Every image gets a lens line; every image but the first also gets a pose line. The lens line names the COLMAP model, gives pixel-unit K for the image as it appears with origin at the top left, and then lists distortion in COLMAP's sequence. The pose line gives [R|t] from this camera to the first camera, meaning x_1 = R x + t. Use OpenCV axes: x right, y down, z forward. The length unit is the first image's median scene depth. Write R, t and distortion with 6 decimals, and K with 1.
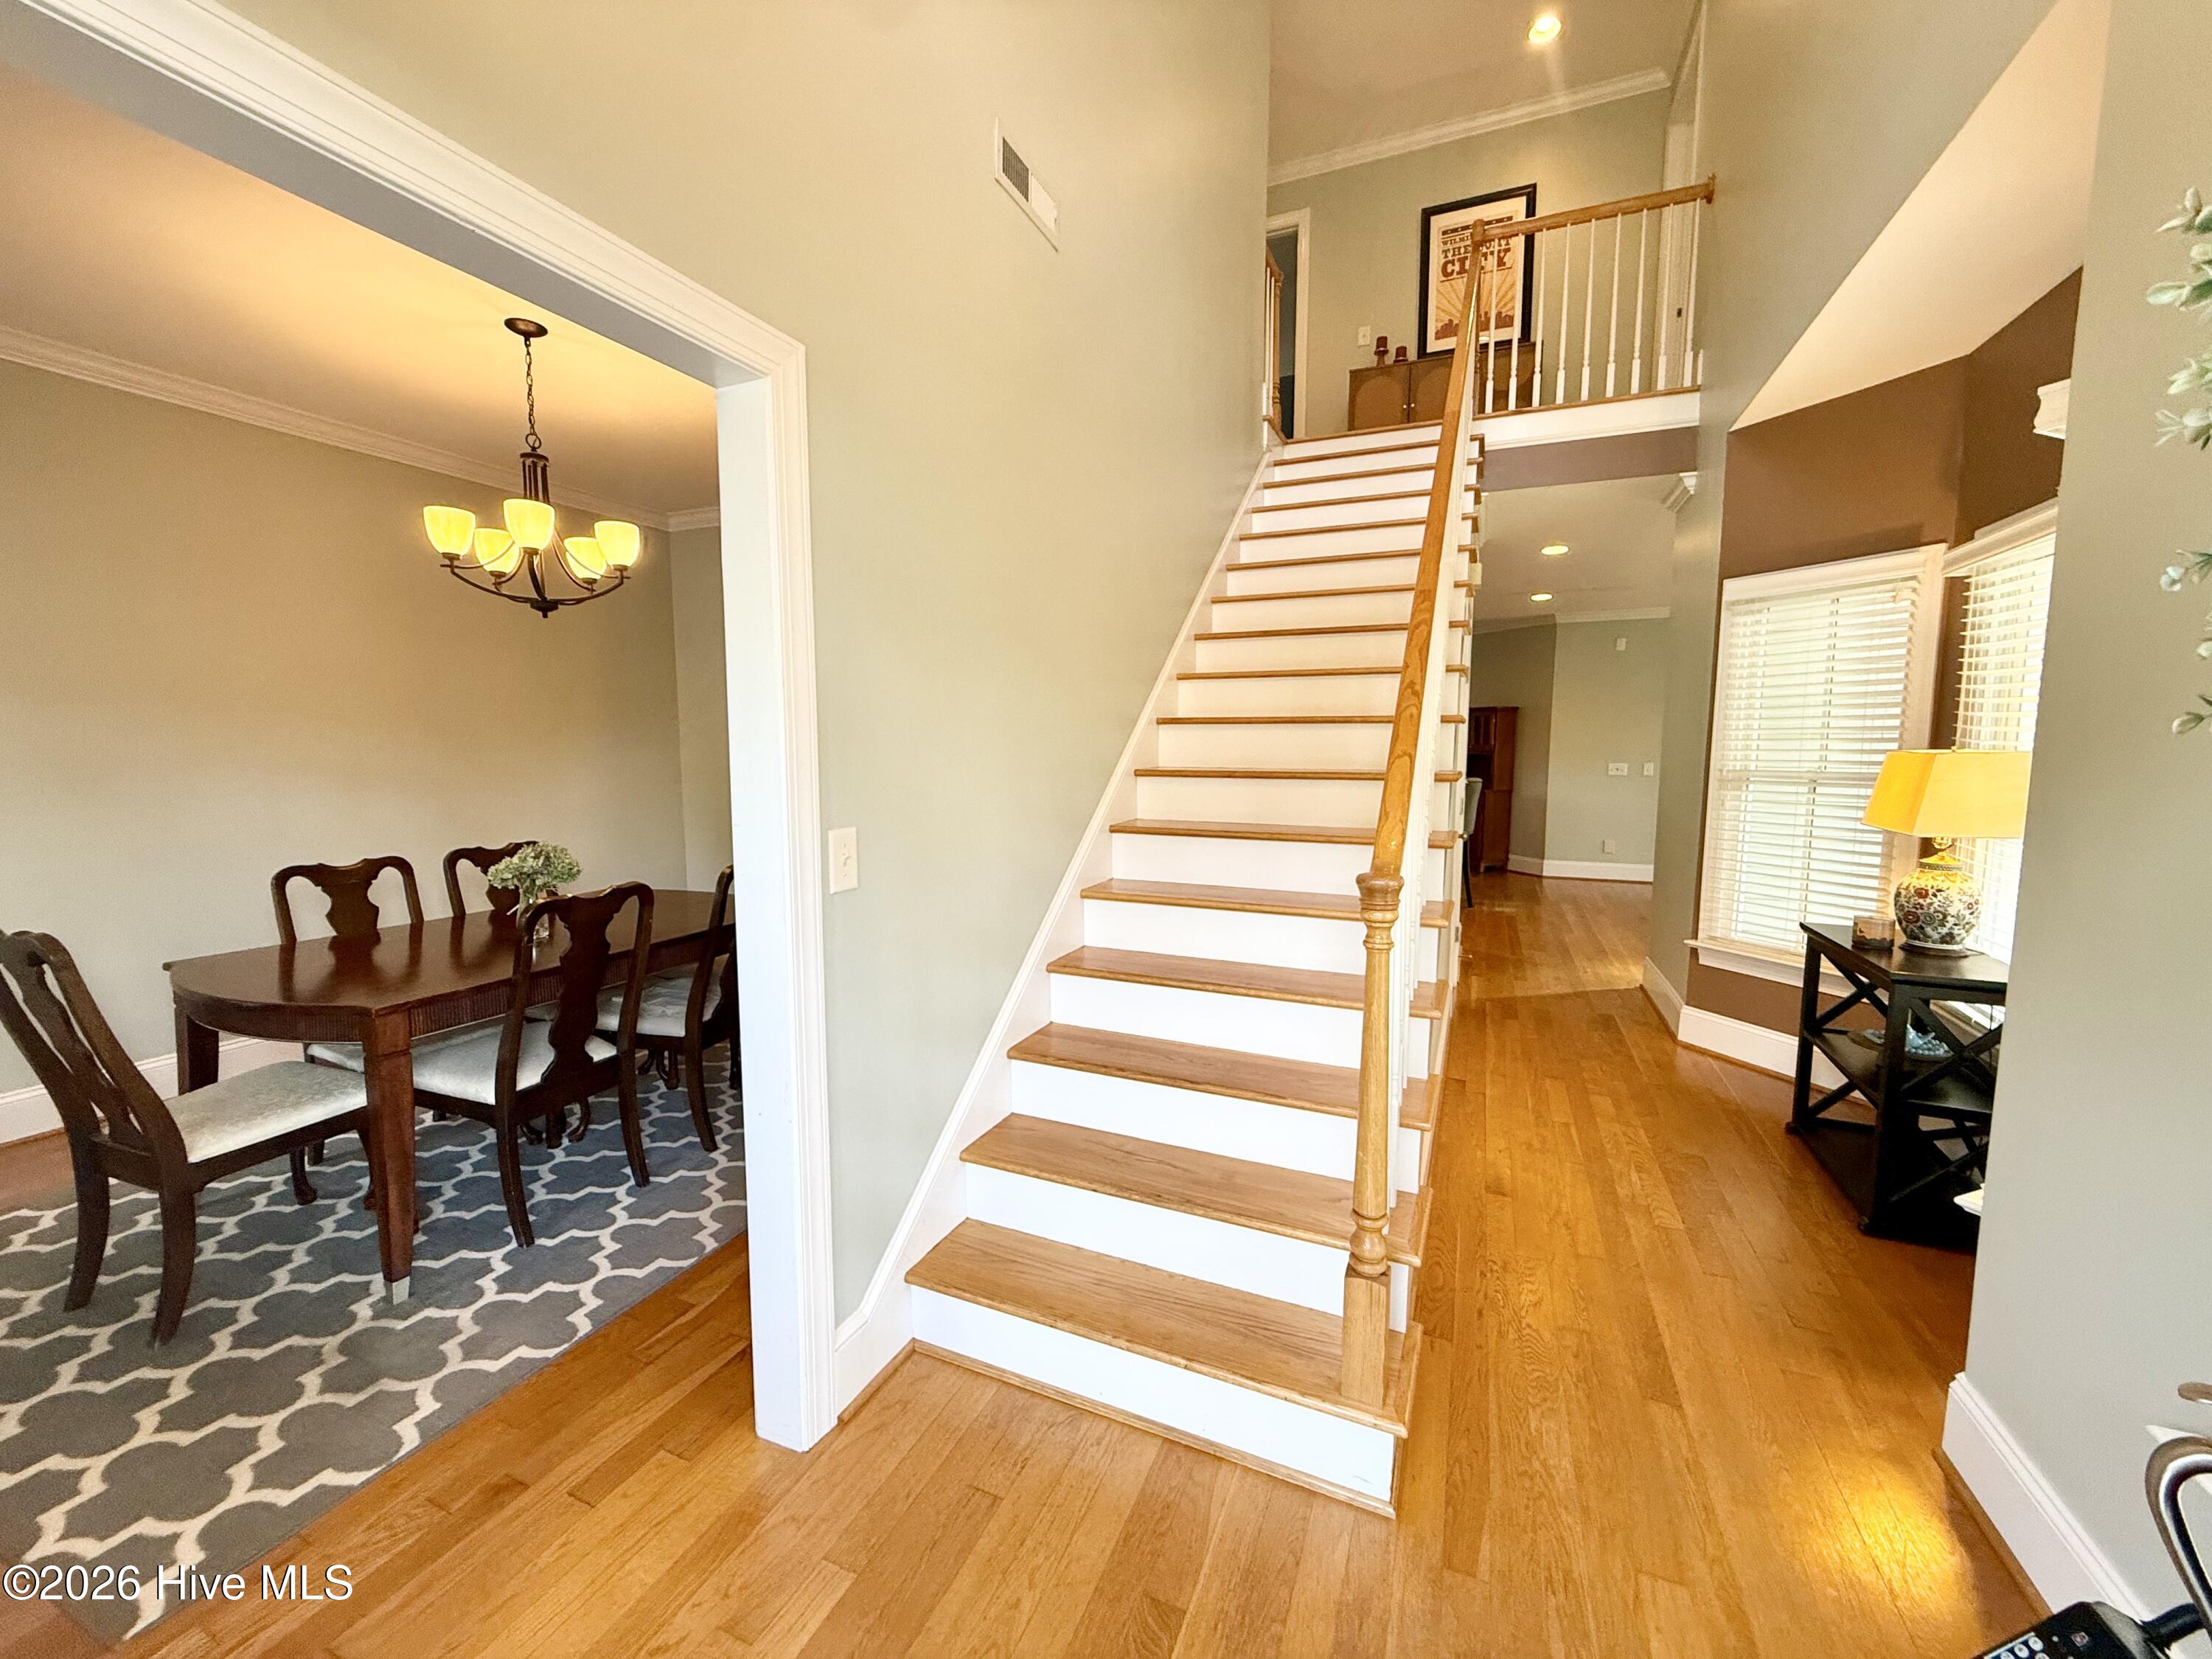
lens RADIAL K [[881.9, 0, 1098.3], [0, 881.9, 827.9], [0, 0, 1]] dist [0.002950, 0.001005]
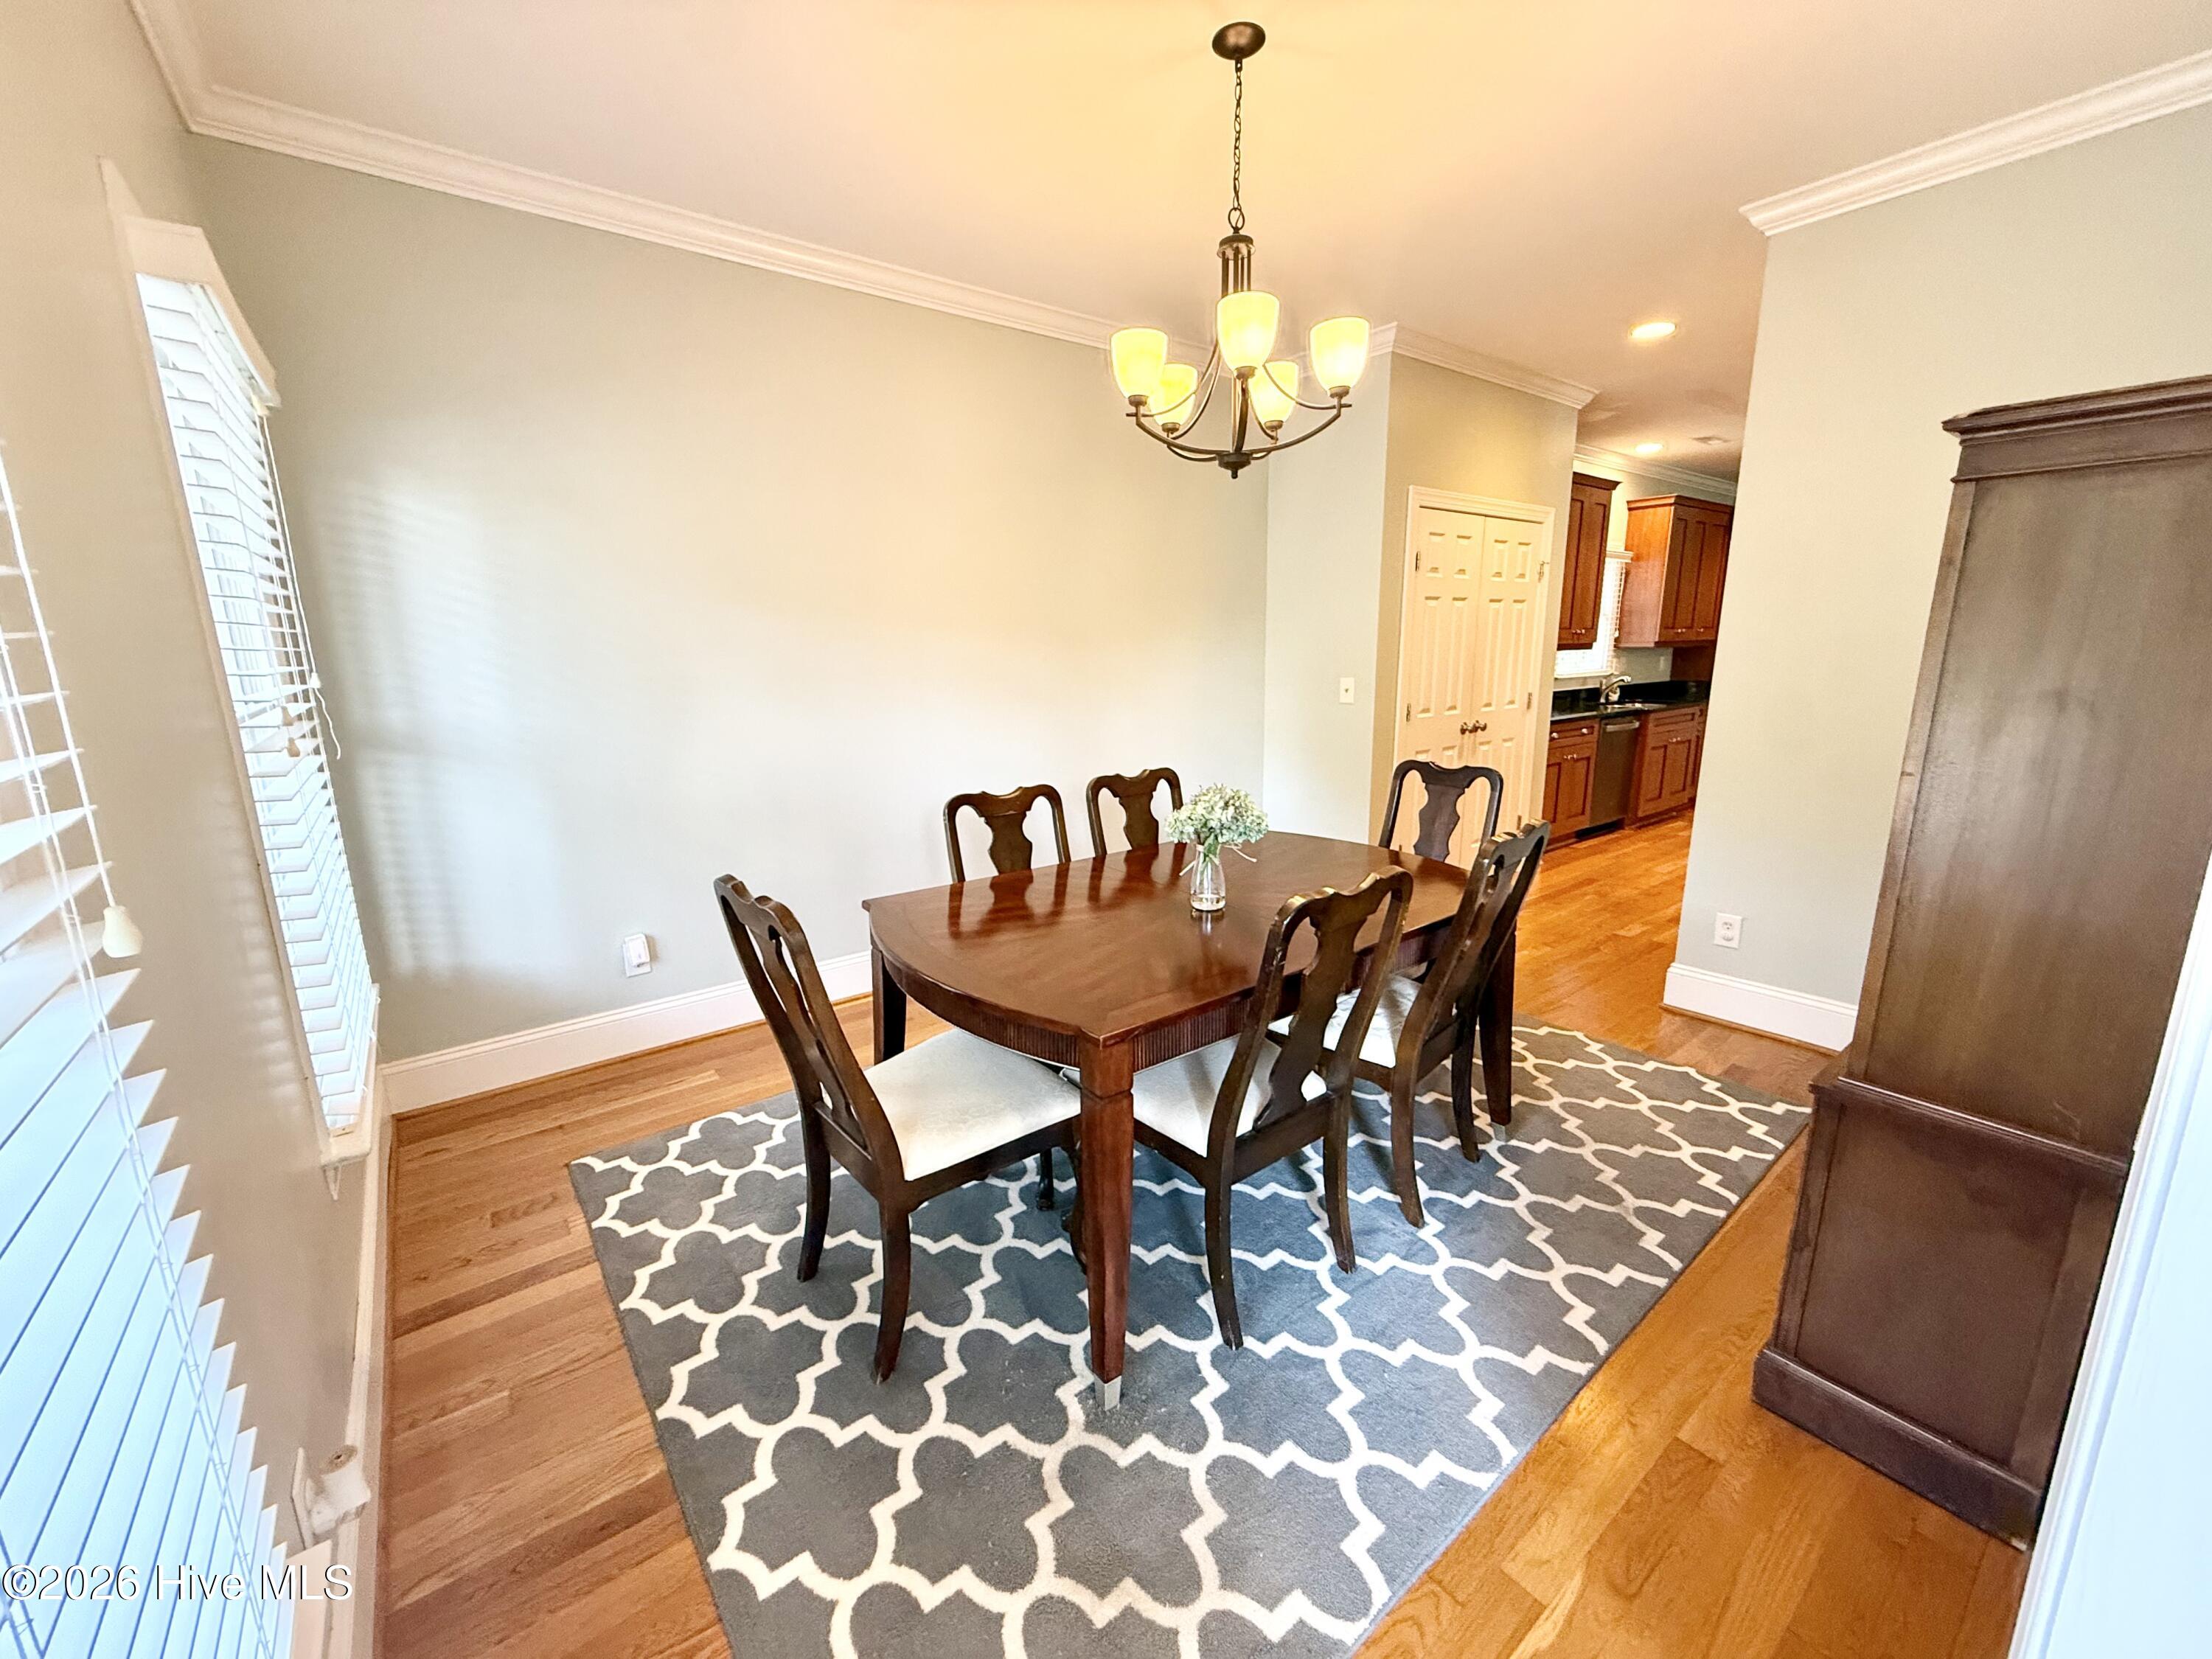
lens RADIAL K [[881.9, 0, 1107.3], [0, 881.9, 830.2], [0, 0, 1]] dist [0.002950, 0.001005]
pose [[0.879861, 0.085948, -0.467394, -0.380618], [-0.031455, 0.991885, 0.123183, -0.036919], [0.474188, -0.093682, 0.875425, 0.302920]]
